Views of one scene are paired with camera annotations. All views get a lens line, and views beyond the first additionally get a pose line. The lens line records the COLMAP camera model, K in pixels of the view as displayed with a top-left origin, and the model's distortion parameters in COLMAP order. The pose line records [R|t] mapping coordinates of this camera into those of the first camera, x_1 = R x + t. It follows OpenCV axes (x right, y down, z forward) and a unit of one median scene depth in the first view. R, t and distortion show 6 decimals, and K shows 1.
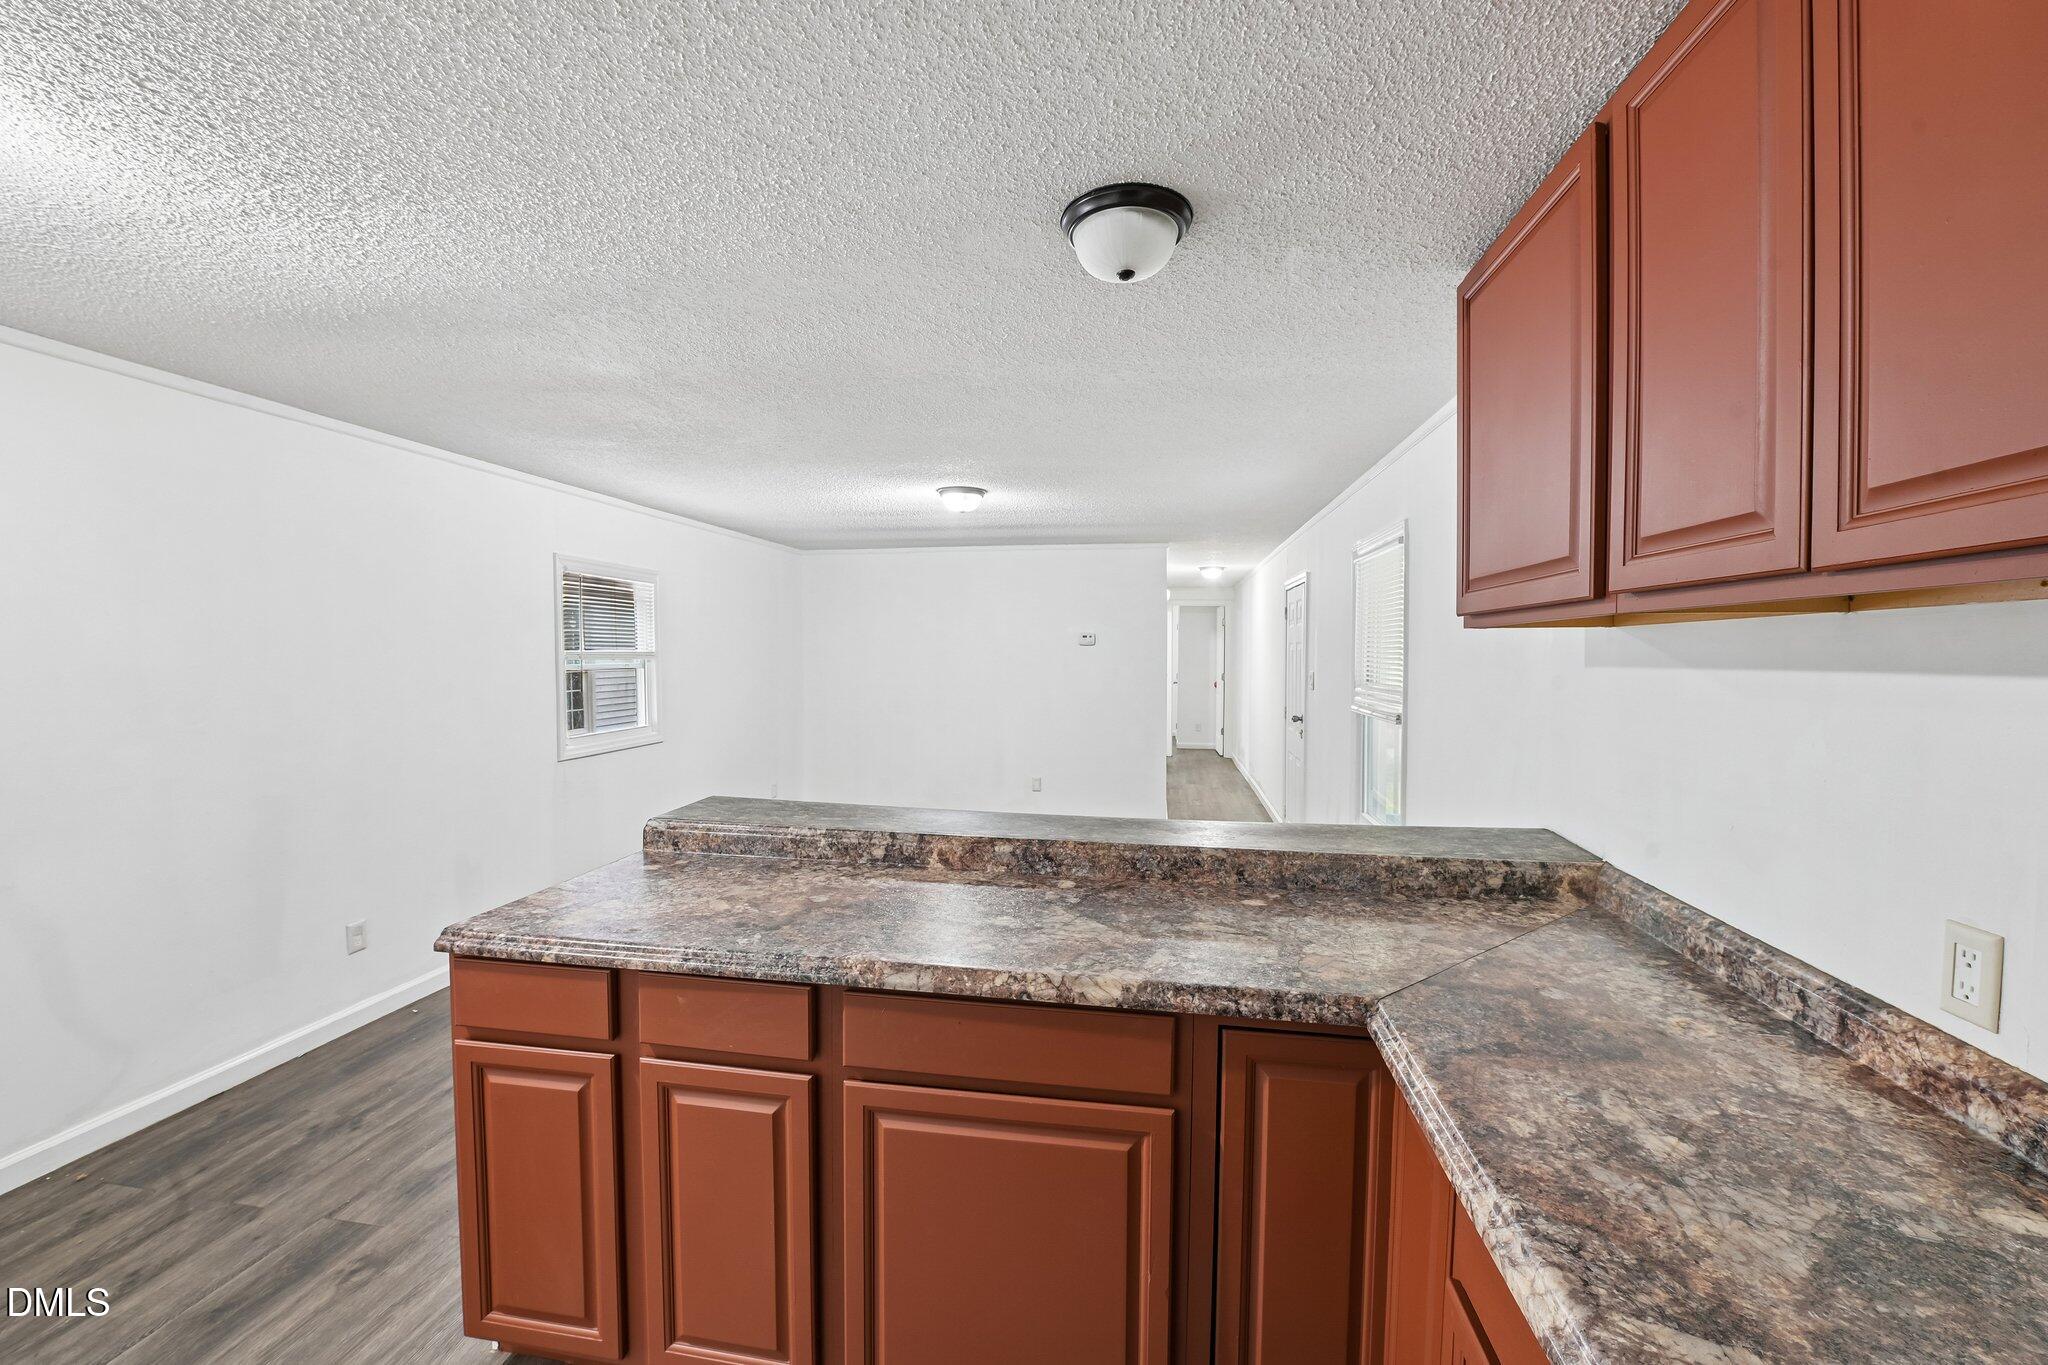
lens RADIAL K [[800.4, 0, 1028.5], [0, 800.4, 675.2], [0, 0, 1]] dist [-0.004754, -0.003246]
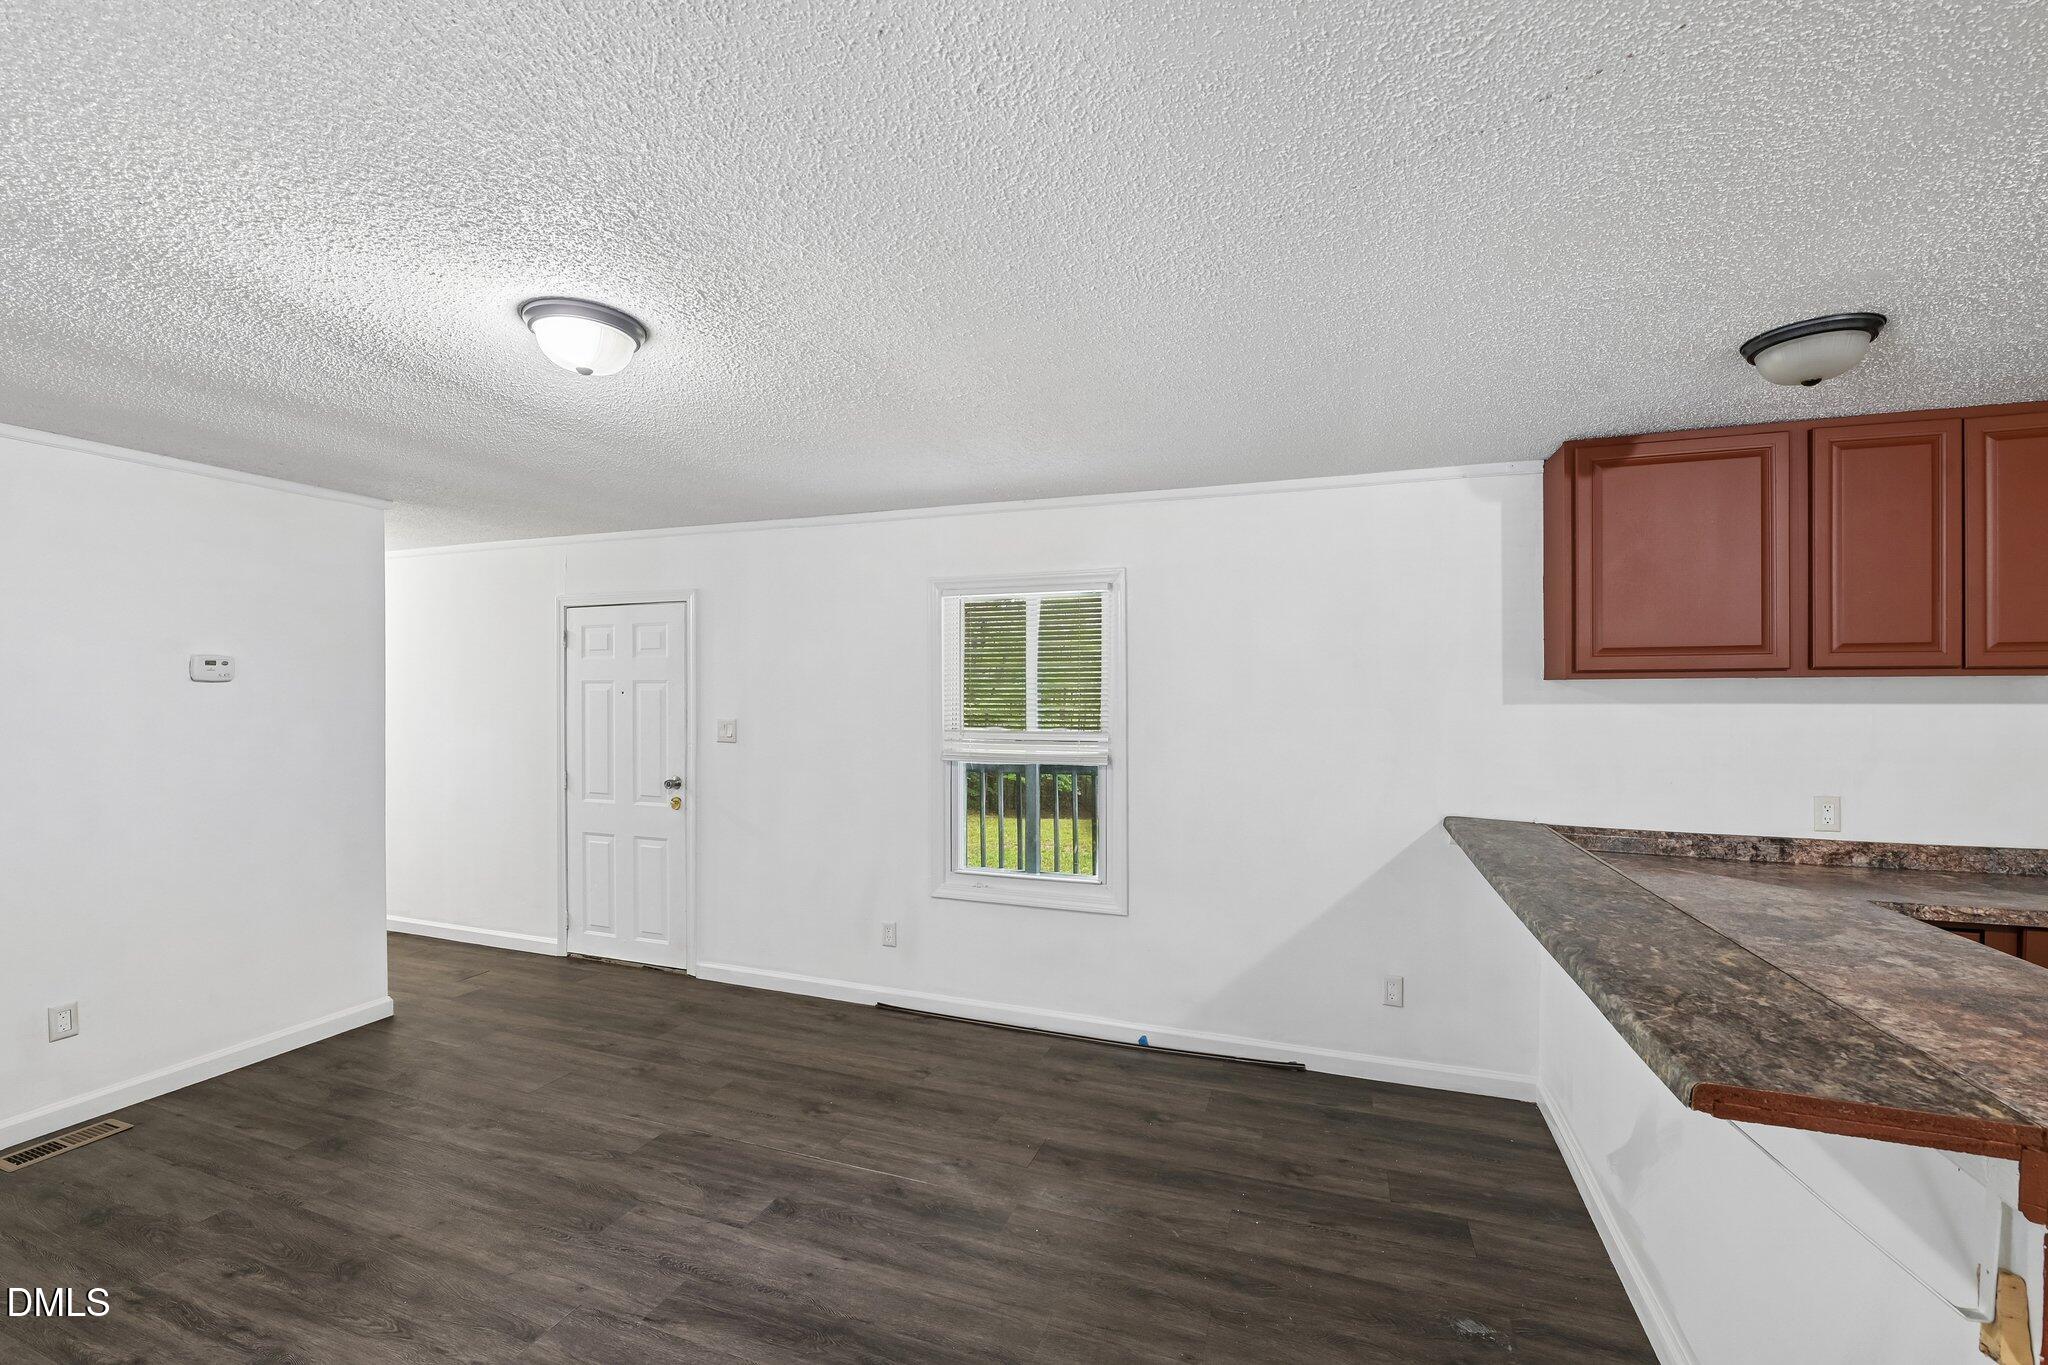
lens RADIAL K [[800.4, 0, 1011.3], [0, 800.4, 695.5], [0, 0, 1]] dist [-0.004754, -0.003246]
pose [[0.200439, 0.004267, 0.979697, -1.916930], [0.023893, 0.999672, -0.009243, -0.083461], [-0.979415, 0.025260, 0.200272, 2.880570]]
